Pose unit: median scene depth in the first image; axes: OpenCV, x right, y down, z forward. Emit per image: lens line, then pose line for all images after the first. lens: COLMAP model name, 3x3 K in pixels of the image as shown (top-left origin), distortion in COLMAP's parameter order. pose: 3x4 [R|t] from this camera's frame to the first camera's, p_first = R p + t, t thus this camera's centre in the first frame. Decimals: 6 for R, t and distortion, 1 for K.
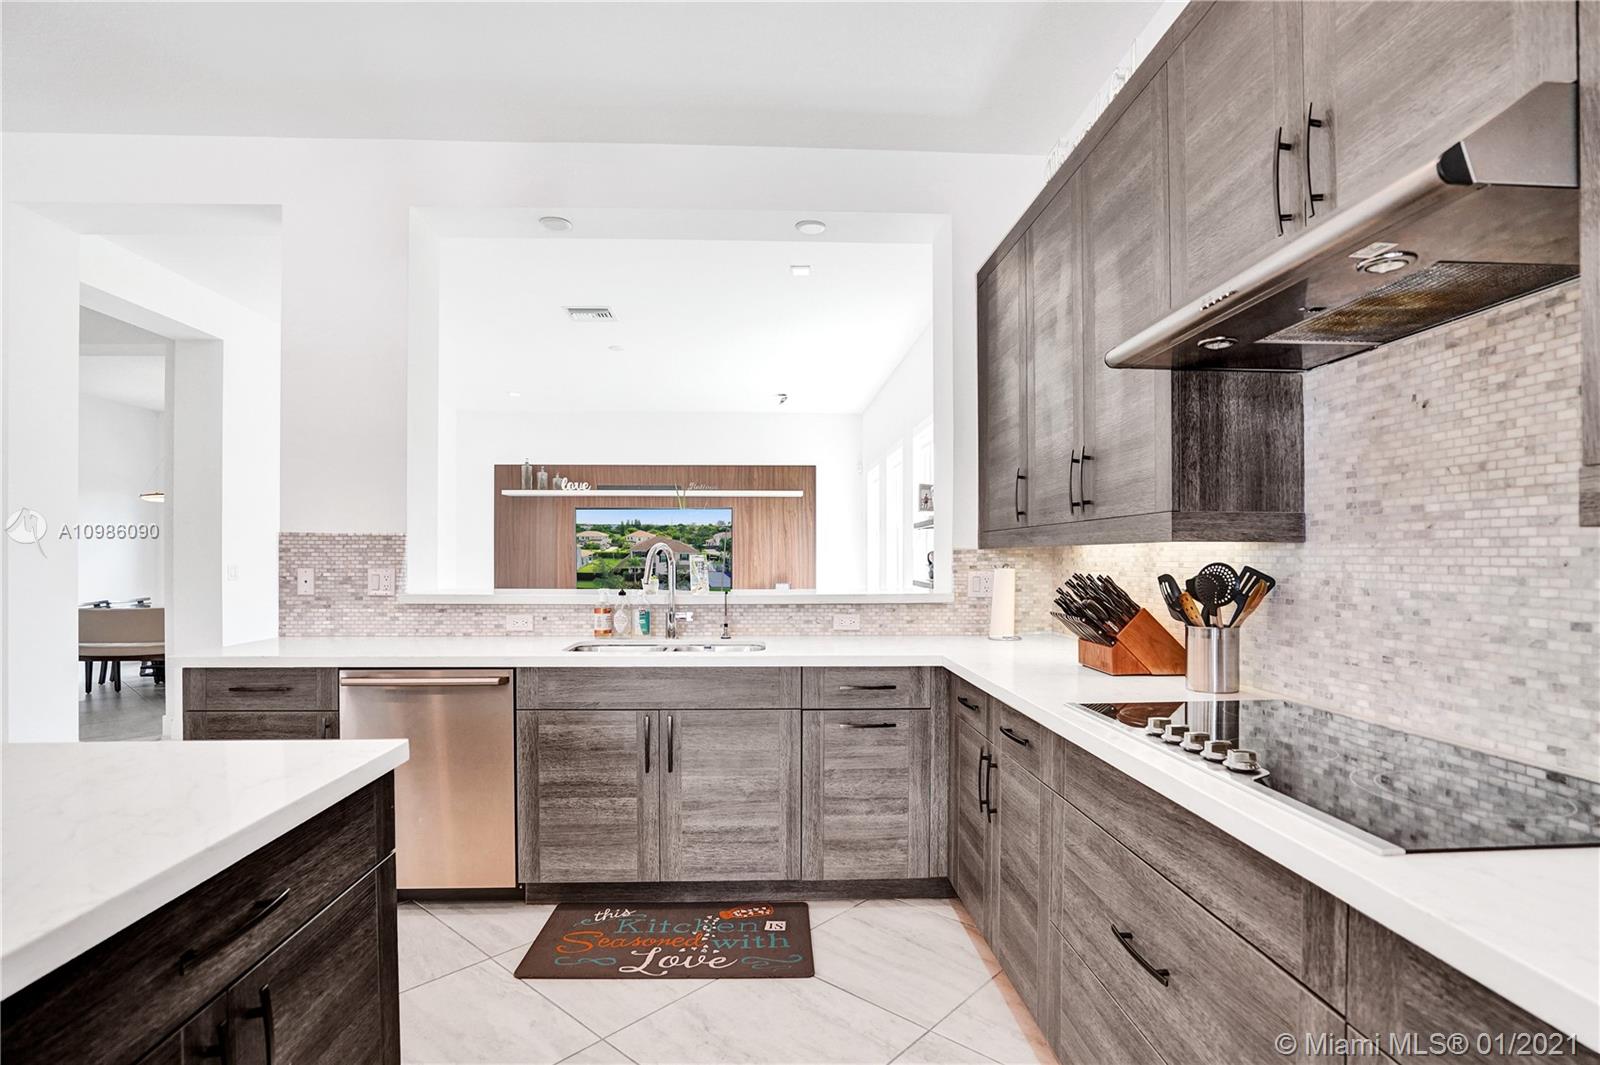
lens RADIAL K [[790.7, 0, 795.7], [0, 790.7, 554.7], [0, 0, 1]] dist [-0.059033, 0.024172]
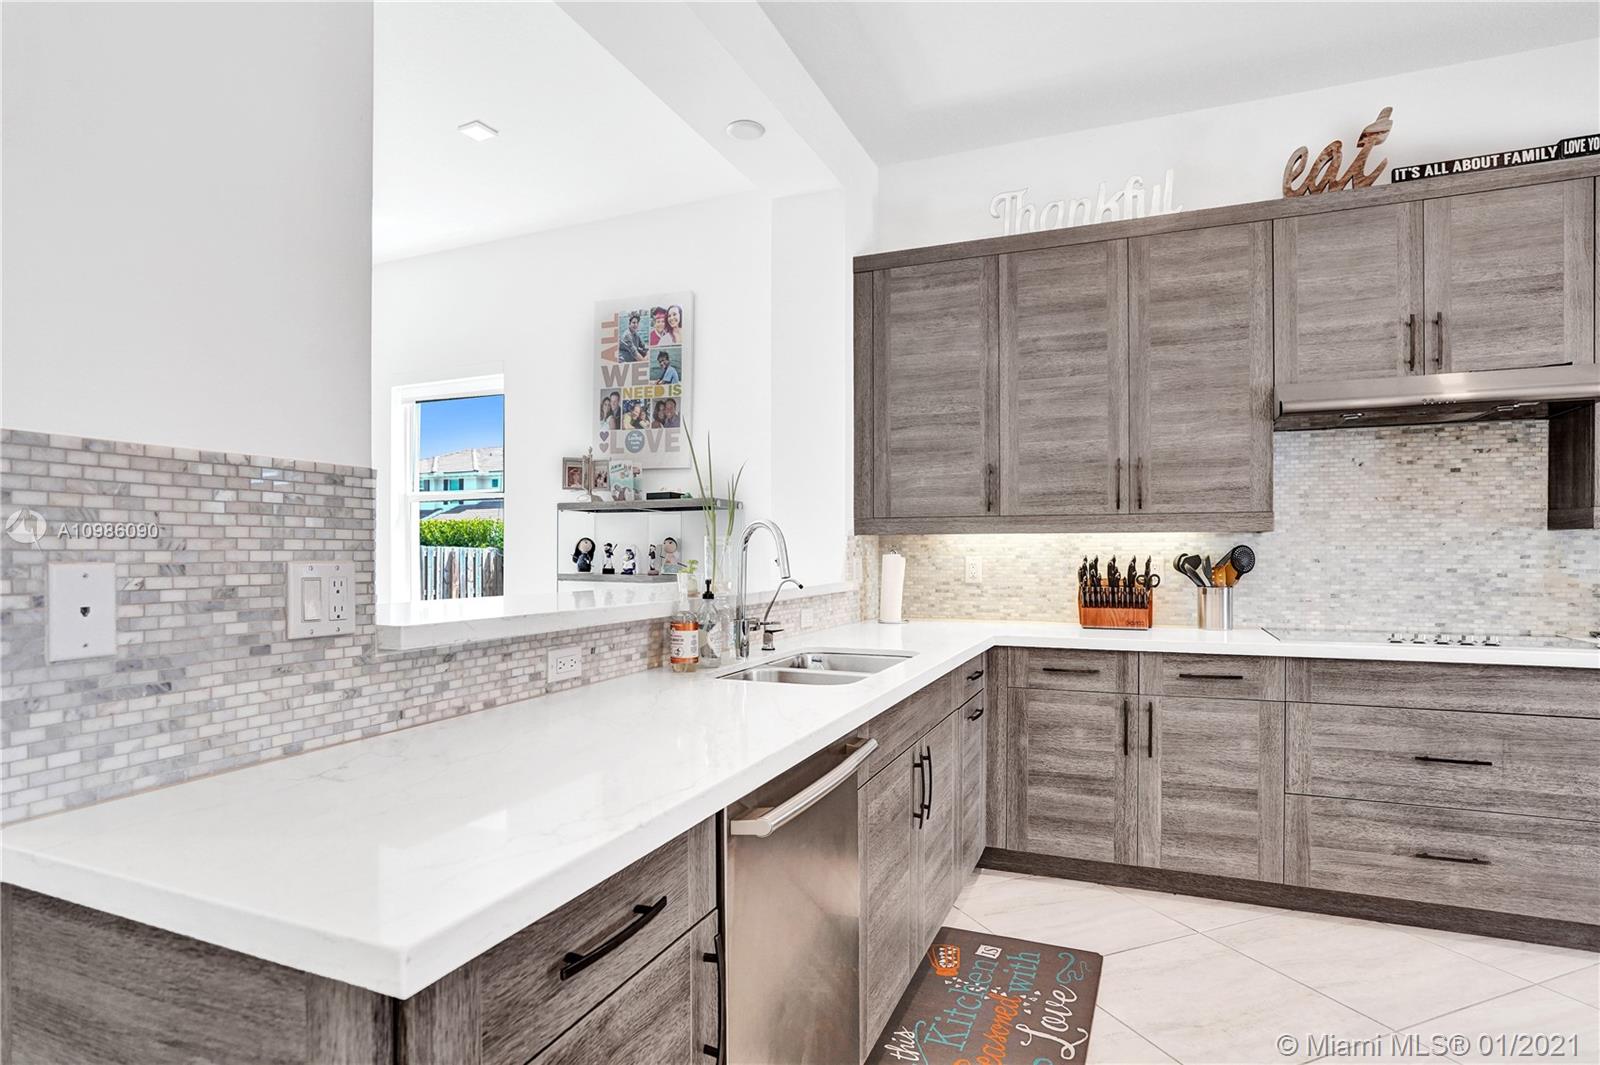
lens RADIAL K [[841.7, 0, 792.7], [0, 841.7, 554.7], [0, 0, 1]] dist [-0.050157, 0.026176]
pose [[0.432031, -0.004337, 0.901848, -0.929053], [-0.000750, 0.999986, 0.005168, 0.014642], [-0.901858, -0.002909, 0.432022, 0.749860]]
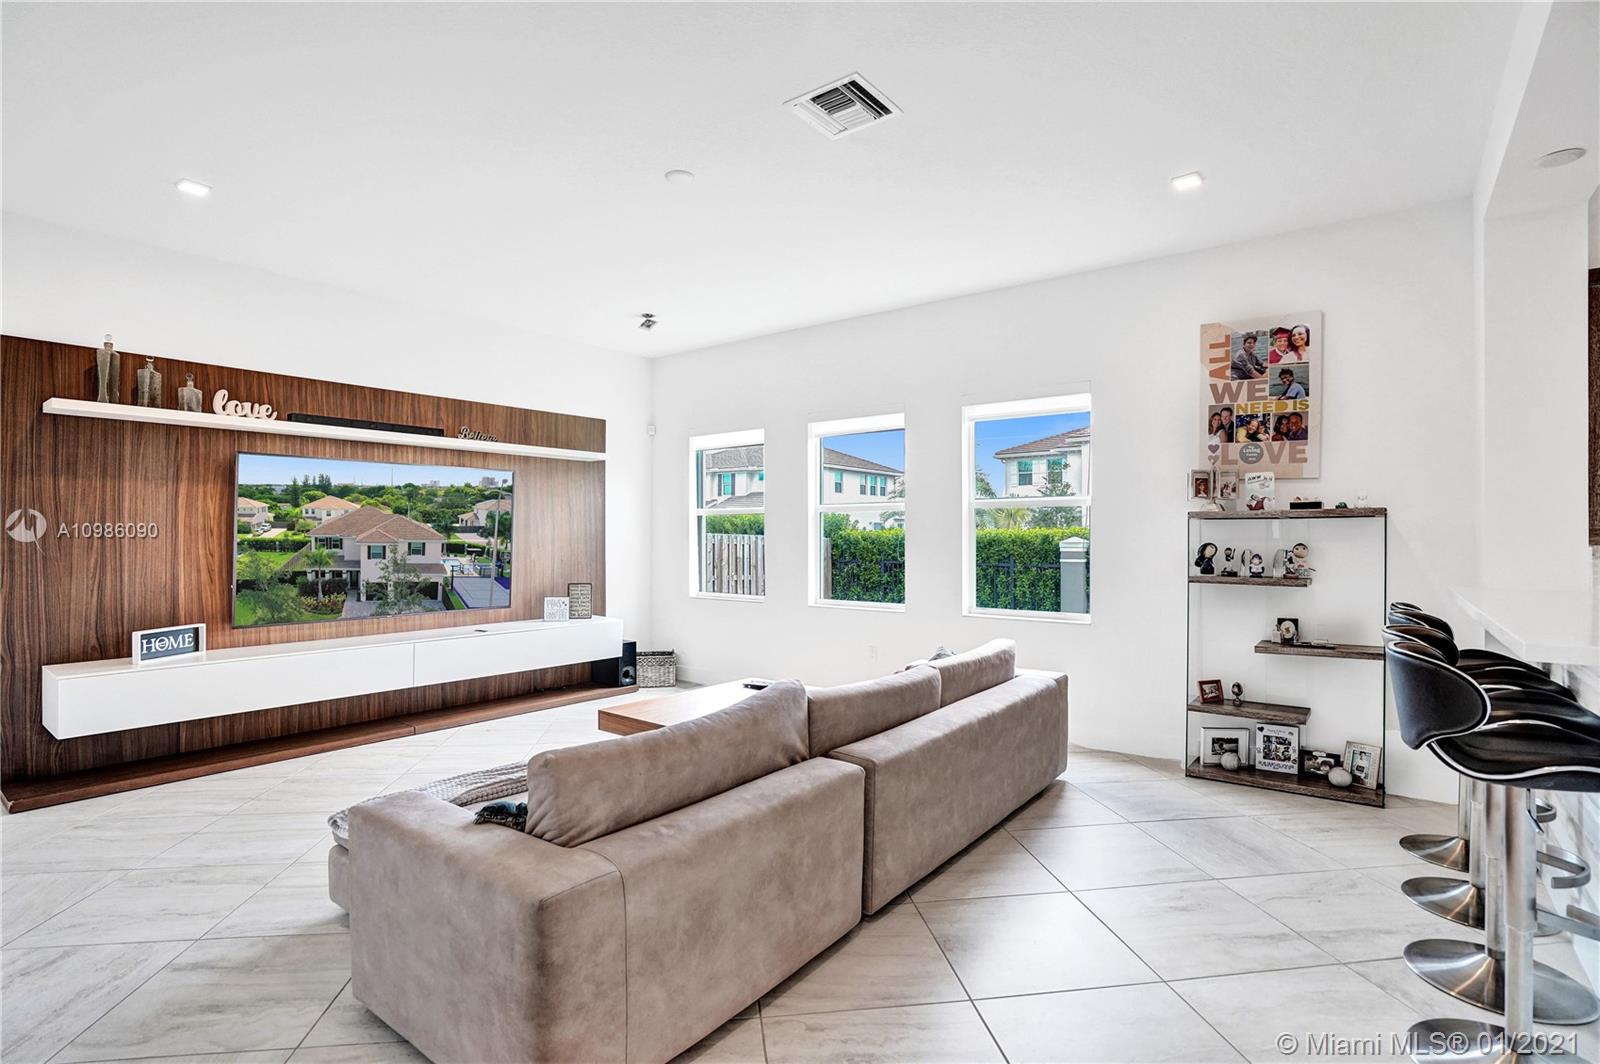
lens RADIAL K [[785.0, 0, 794.4], [0, 785.0, 537.0], [0, 0, 1]] dist [-0.058087, 0.023698]
pose [[0.649236, -0.001437, 0.760586, -1.422373], [-0.000702, 0.999997, 0.002489, -0.024209], [-0.760587, -0.002149, 0.649233, 1.393605]]
